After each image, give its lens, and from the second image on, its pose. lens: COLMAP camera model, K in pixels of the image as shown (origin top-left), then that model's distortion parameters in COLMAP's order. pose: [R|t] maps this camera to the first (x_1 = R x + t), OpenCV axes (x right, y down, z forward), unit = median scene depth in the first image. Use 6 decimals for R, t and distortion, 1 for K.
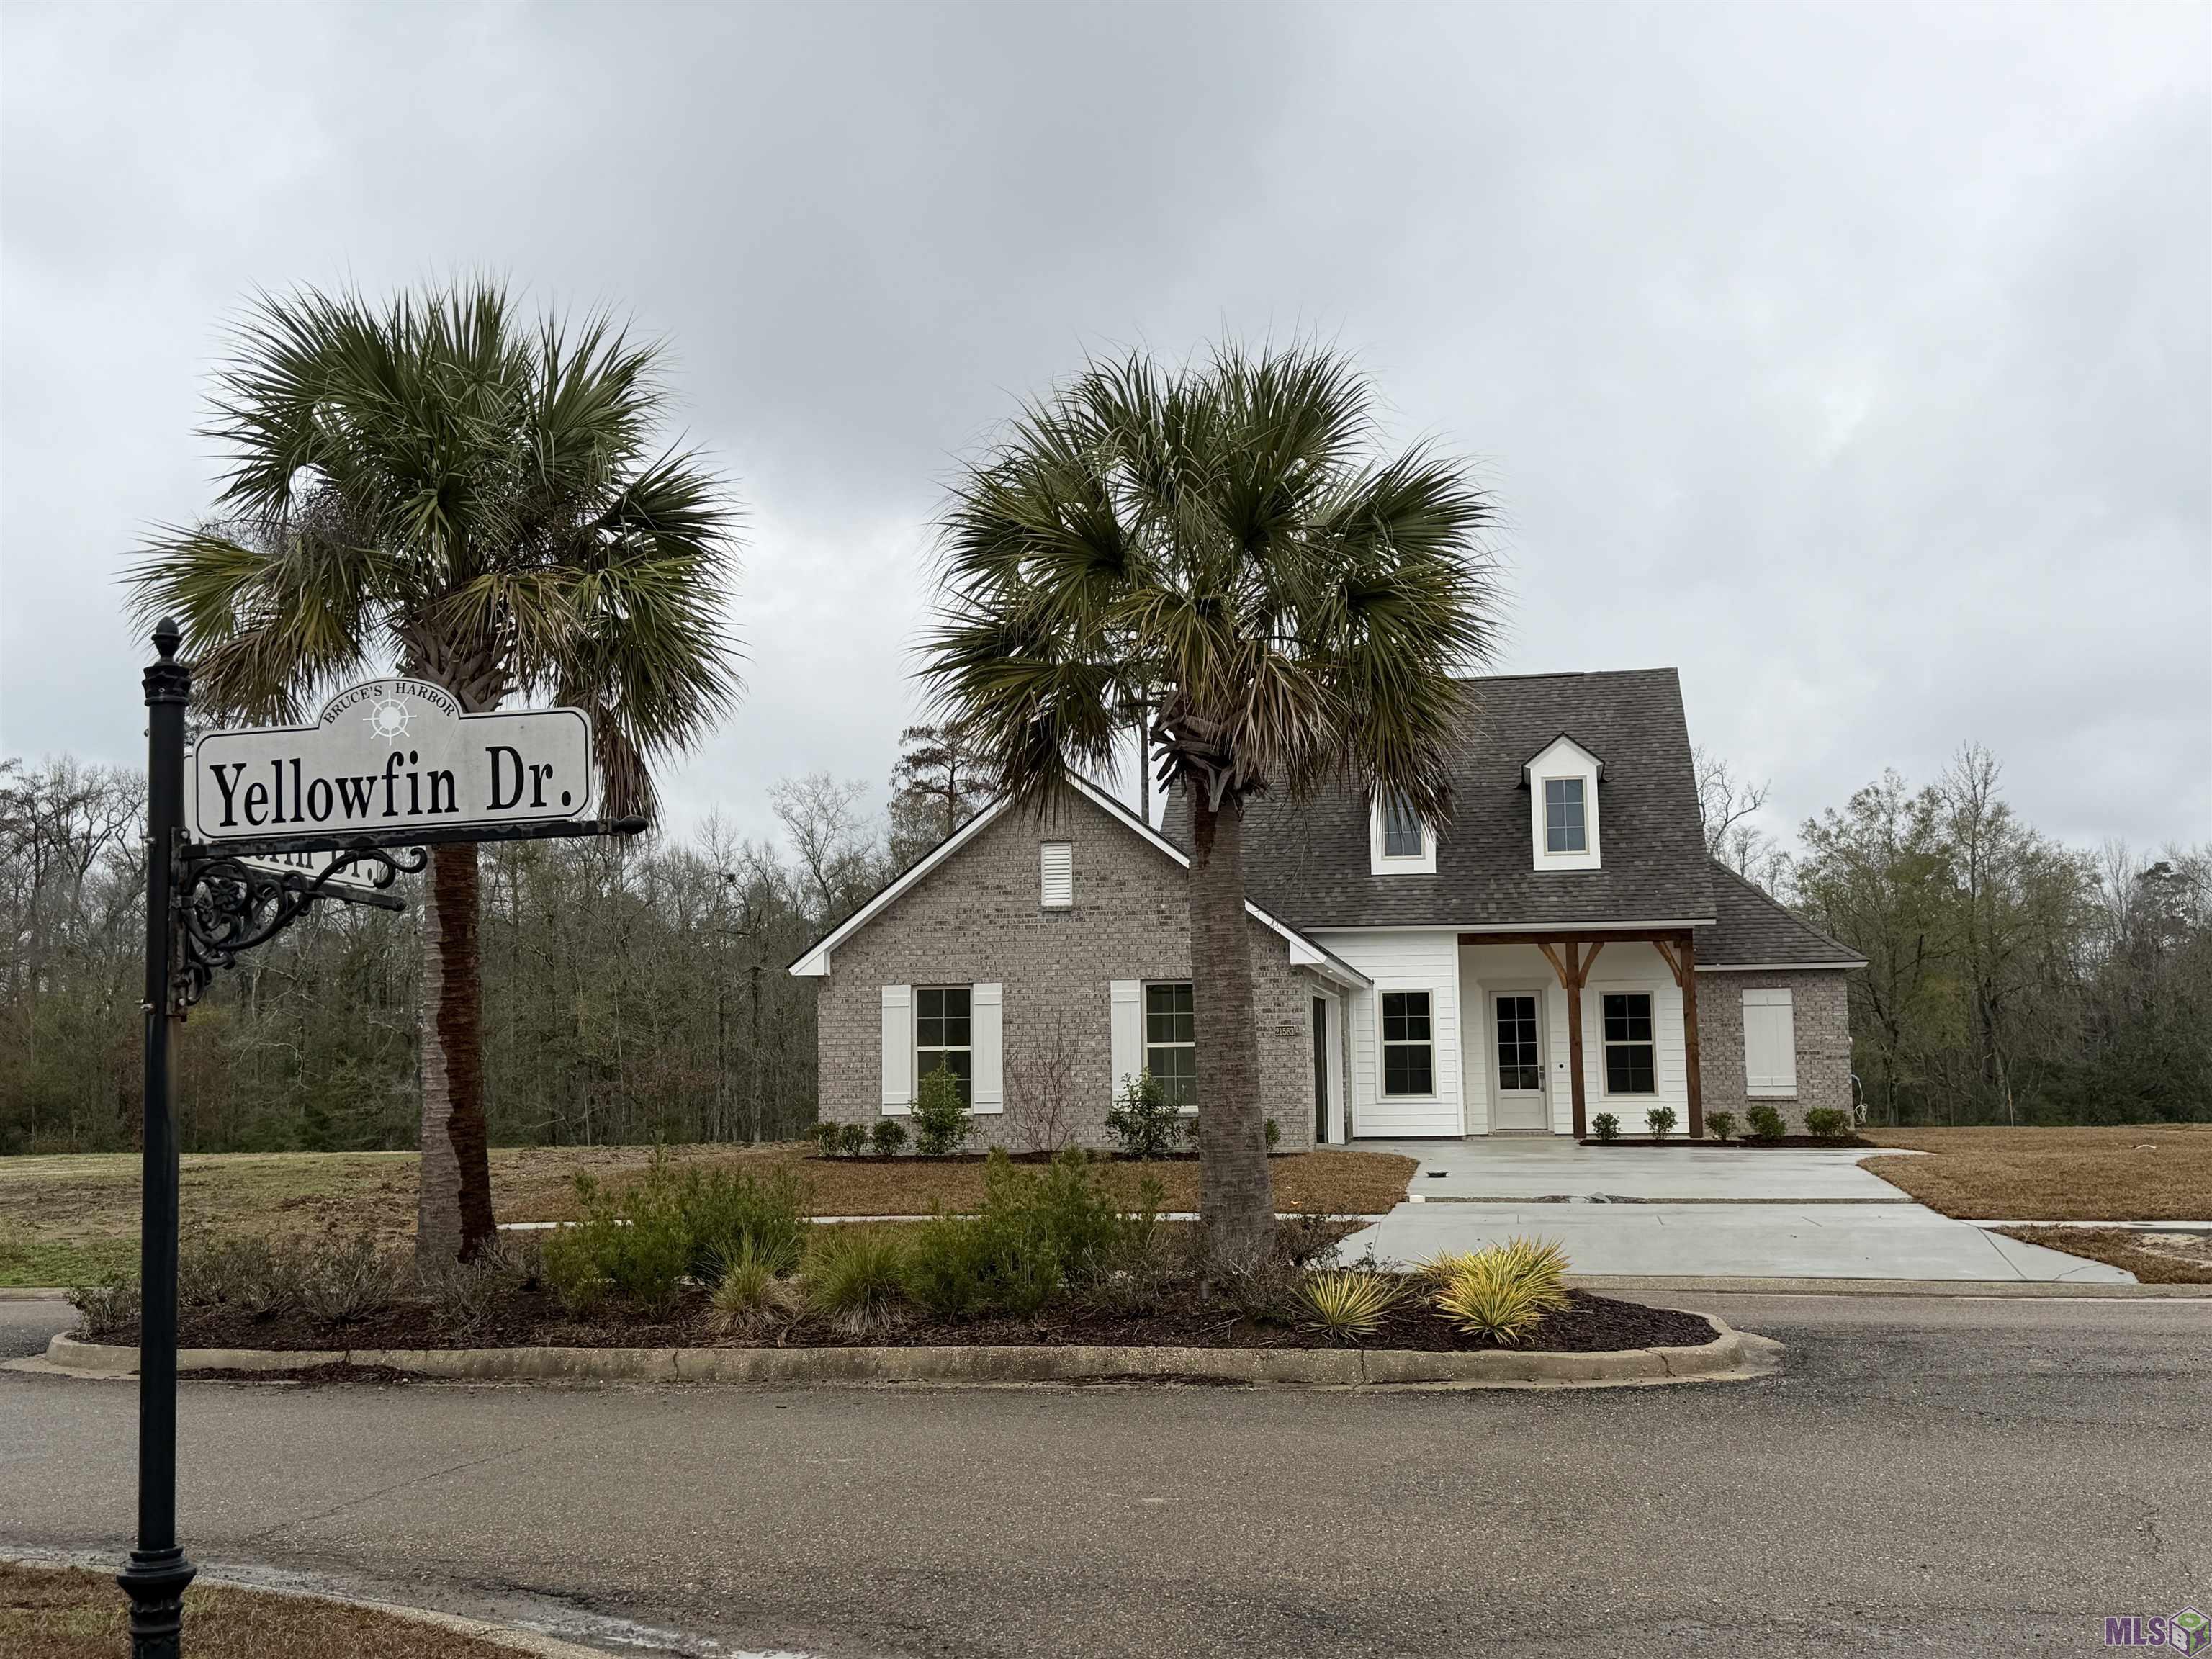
lens RADIAL K [[2448.6, 0, 1107.4], [0, 2448.6, 822.7], [0, 0, 1]] dist [0.259045, 0.005189]
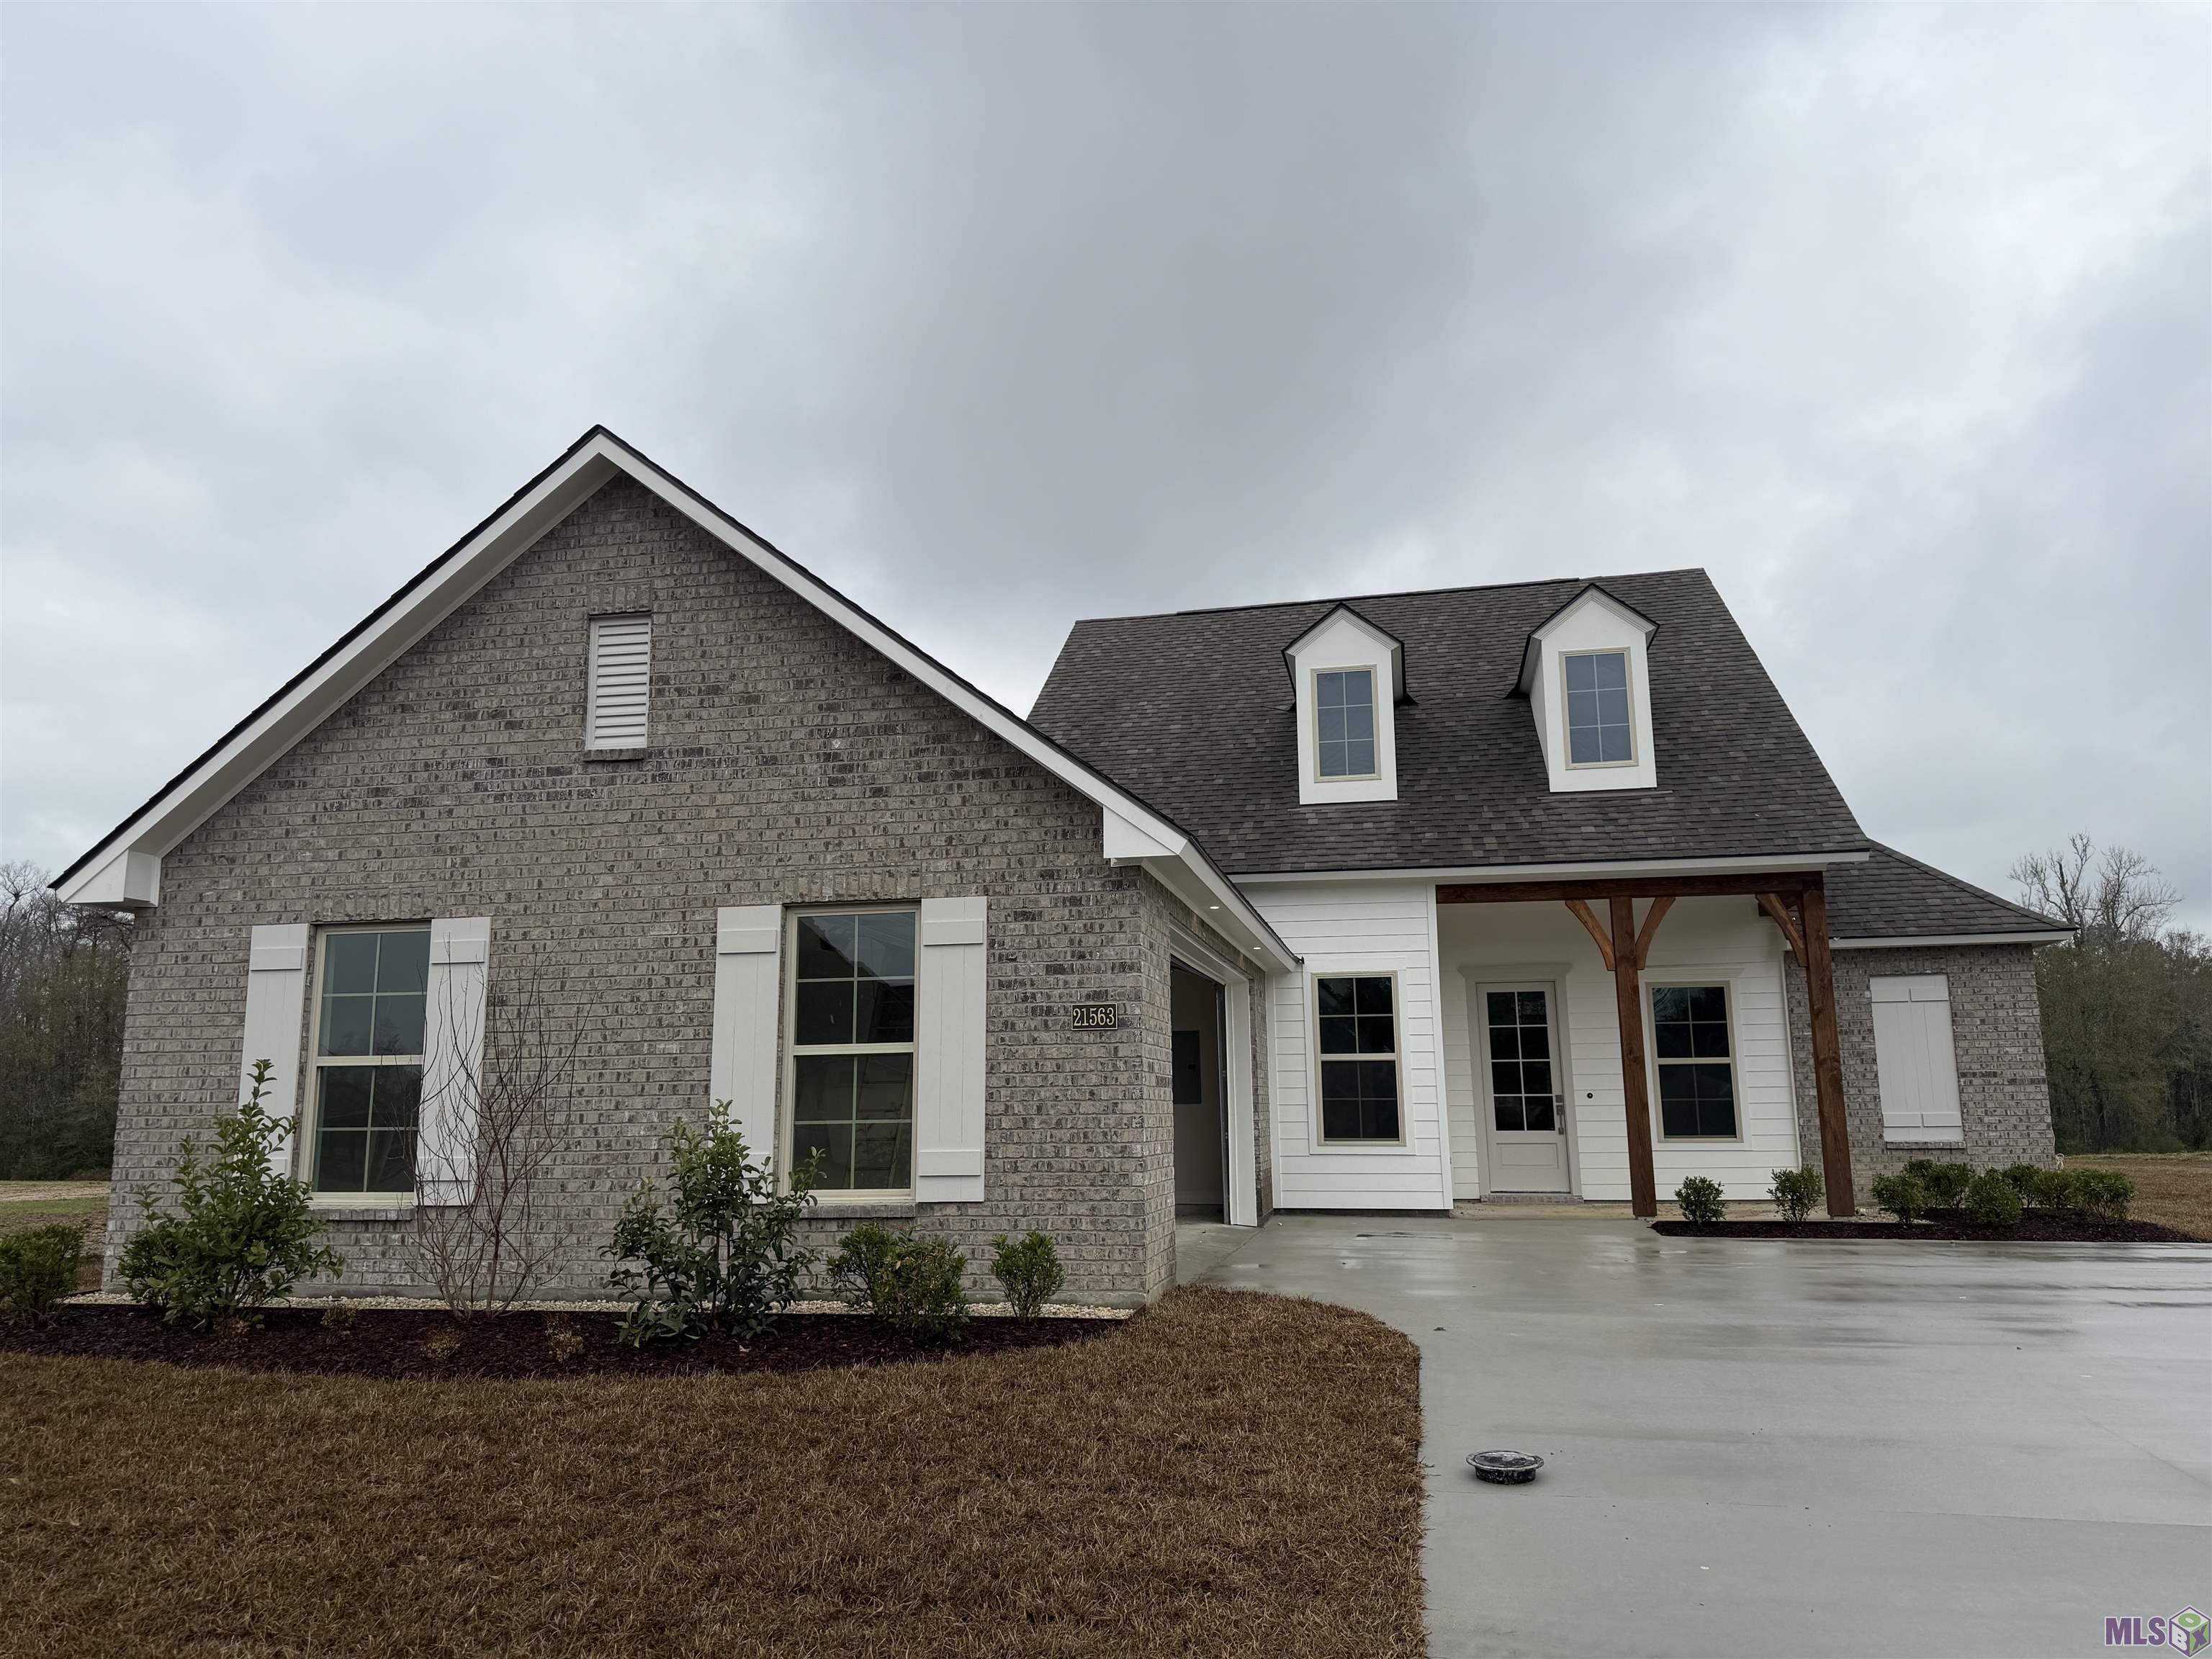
lens RADIAL K [[1562.9, 0, 1103.8], [0, 1562.9, 837.4], [0, 0, 1]] dist [0.183393, -0.303303]
pose [[0.999717, -0.000299, -0.023771, 0.066430], [-0.001150, 0.998143, -0.060909, 0.057775], [0.023745, 0.060919, 0.997860, 0.592746]]
